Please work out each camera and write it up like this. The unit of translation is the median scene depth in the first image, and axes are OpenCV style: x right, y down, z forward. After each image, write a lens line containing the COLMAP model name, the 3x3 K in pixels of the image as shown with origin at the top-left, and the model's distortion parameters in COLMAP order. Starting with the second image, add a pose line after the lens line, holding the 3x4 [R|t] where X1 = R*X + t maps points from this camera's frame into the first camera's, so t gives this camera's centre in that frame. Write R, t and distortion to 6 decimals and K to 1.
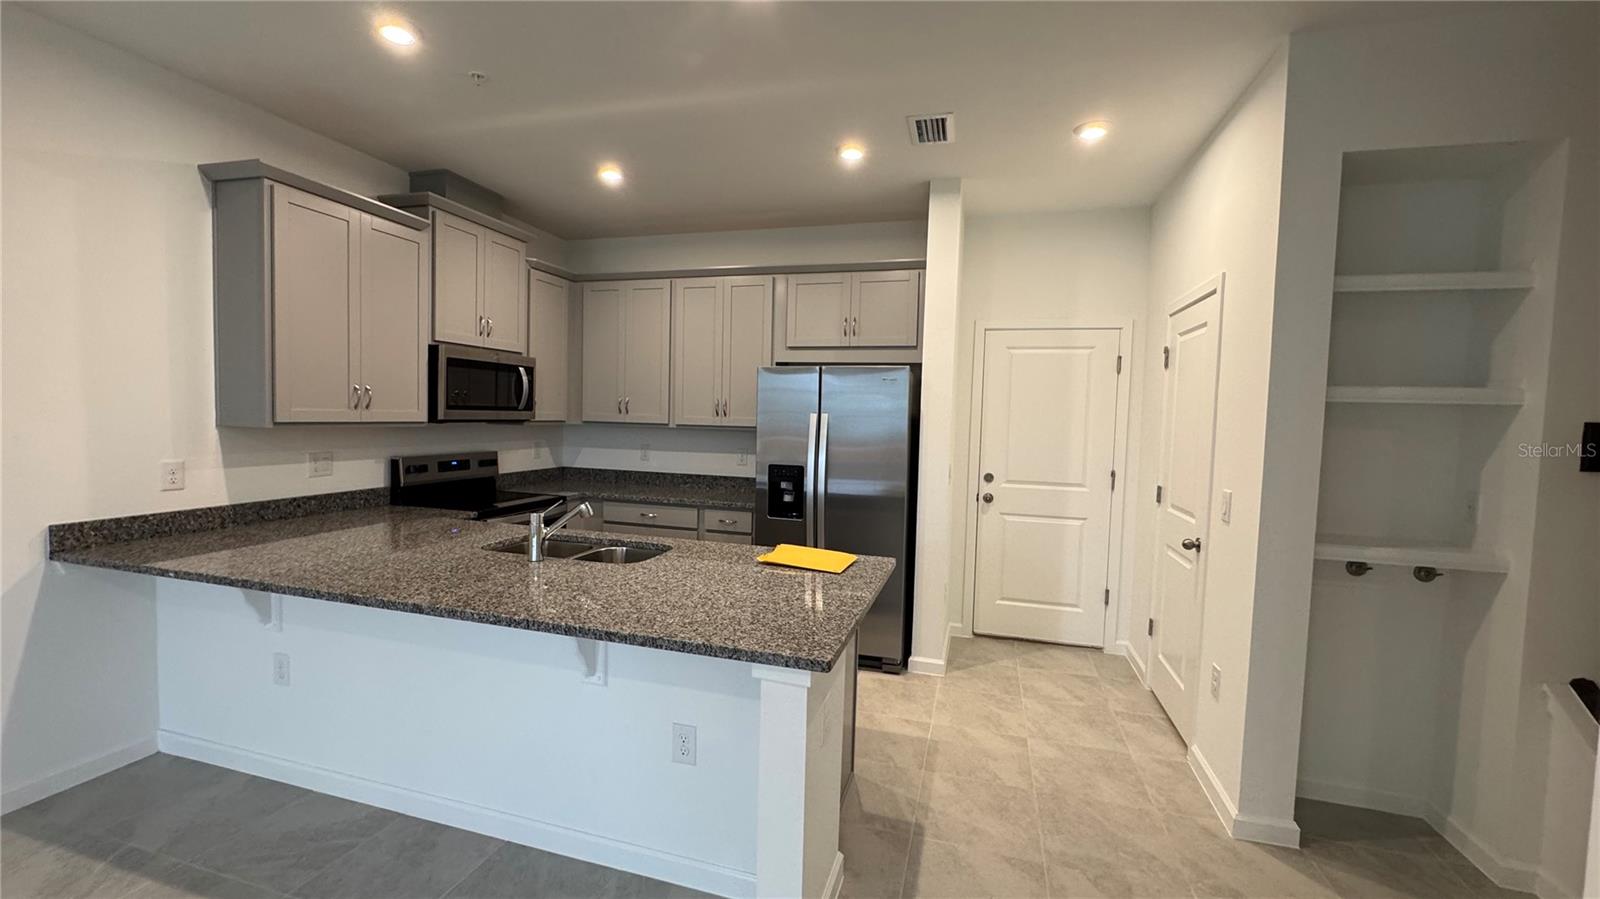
lens RADIAL K [[638.6, 0, 810.8], [0, 638.6, 447.9], [0, 0, 1]] dist [-0.002557, 0.000379]
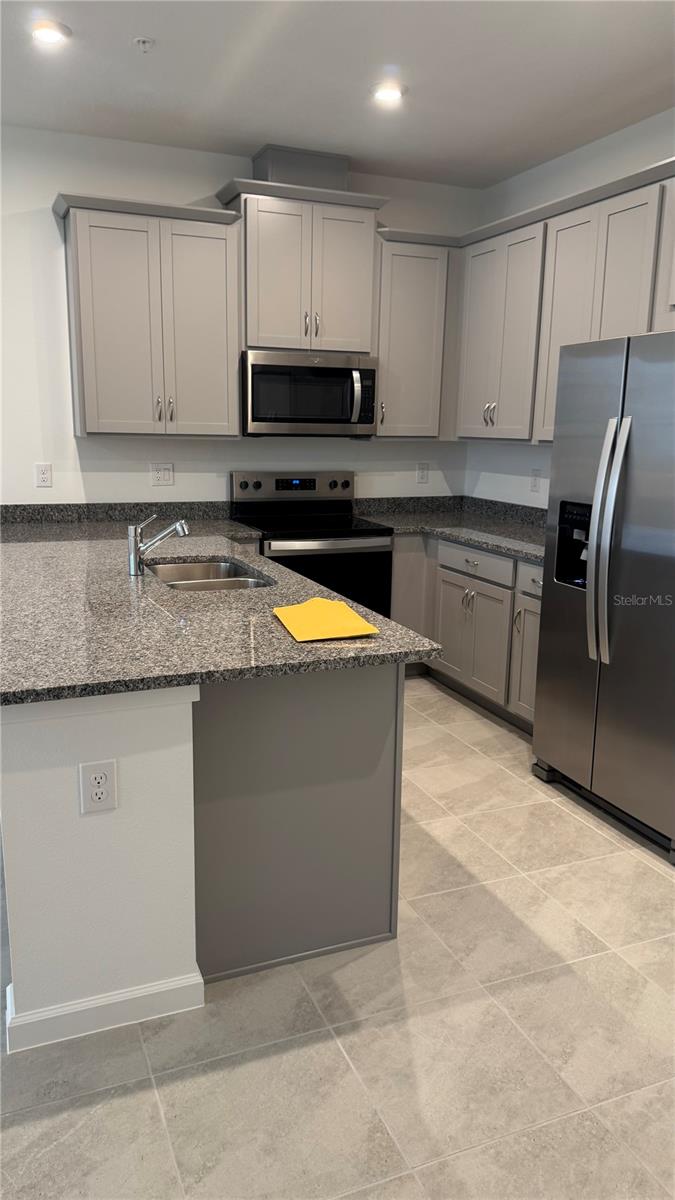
lens RADIAL K [[848.0, 0, 335.8], [0, 848.0, 621.6], [0, 0, 1]] dist [0.059573, -0.067045]
pose [[0.612958, 0.165475, -0.772594, 0.623224], [-0.042062, 0.983271, 0.177227, 0.003291], [0.788995, -0.076135, 0.609663, 0.356995]]
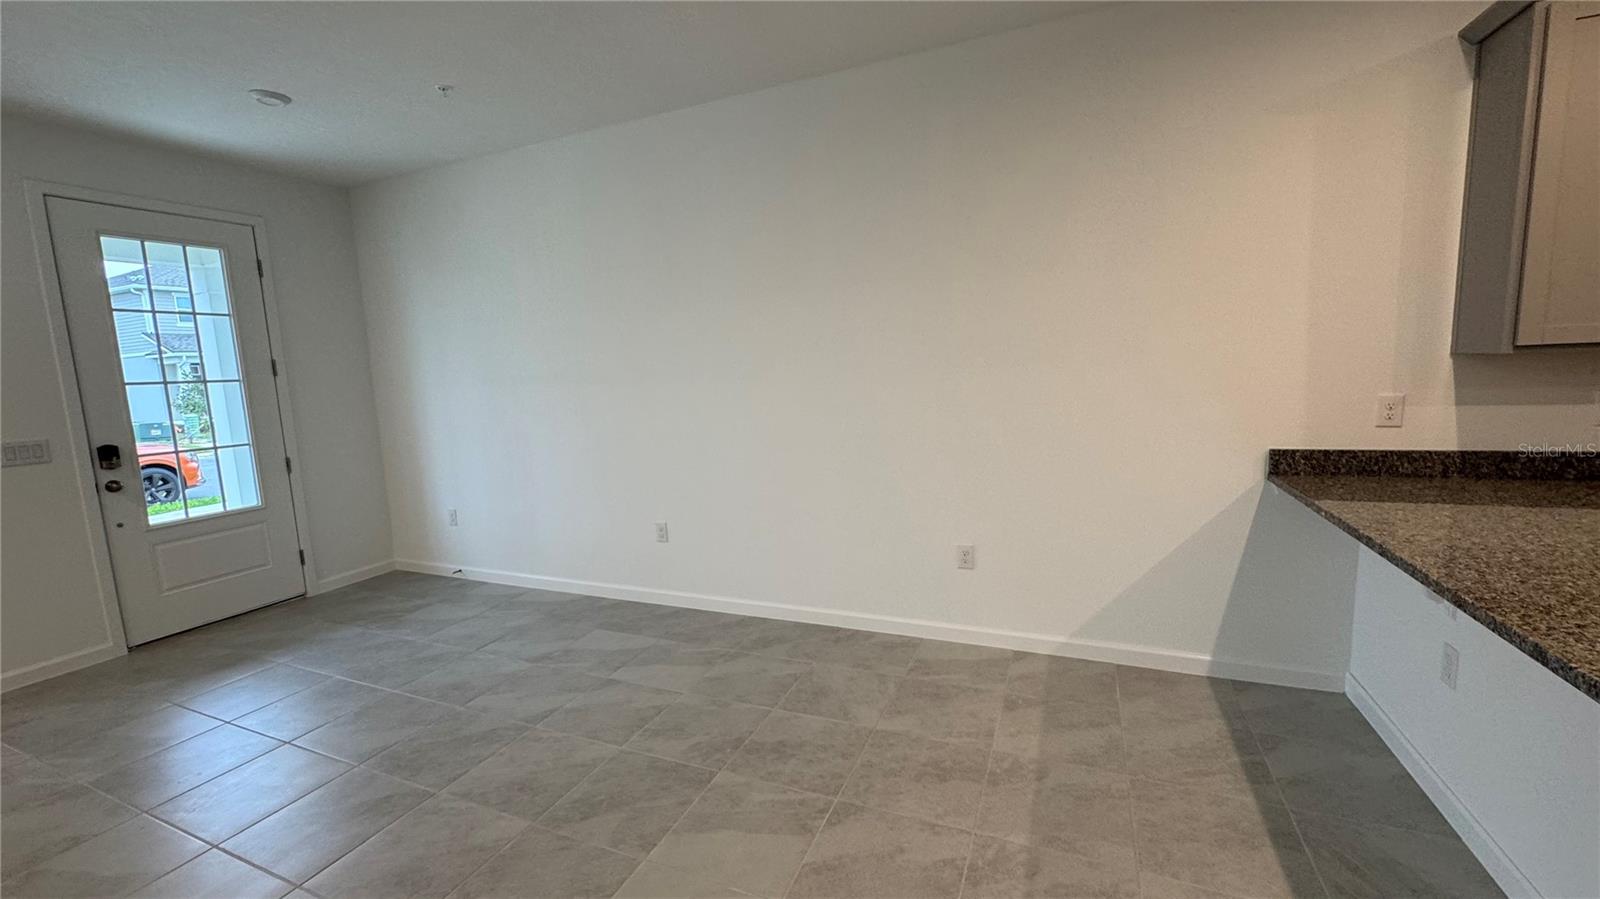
lens RADIAL K [[638.6, 0, 802.7], [0, 638.6, 448.7], [0, 0, 1]] dist [-0.002557, 0.000379]
pose [[-0.140349, 0.104374, -0.984585, 0.013650], [-0.013667, 0.994129, 0.107334, 0.009401], [0.990008, 0.028521, -0.138099, 0.263804]]
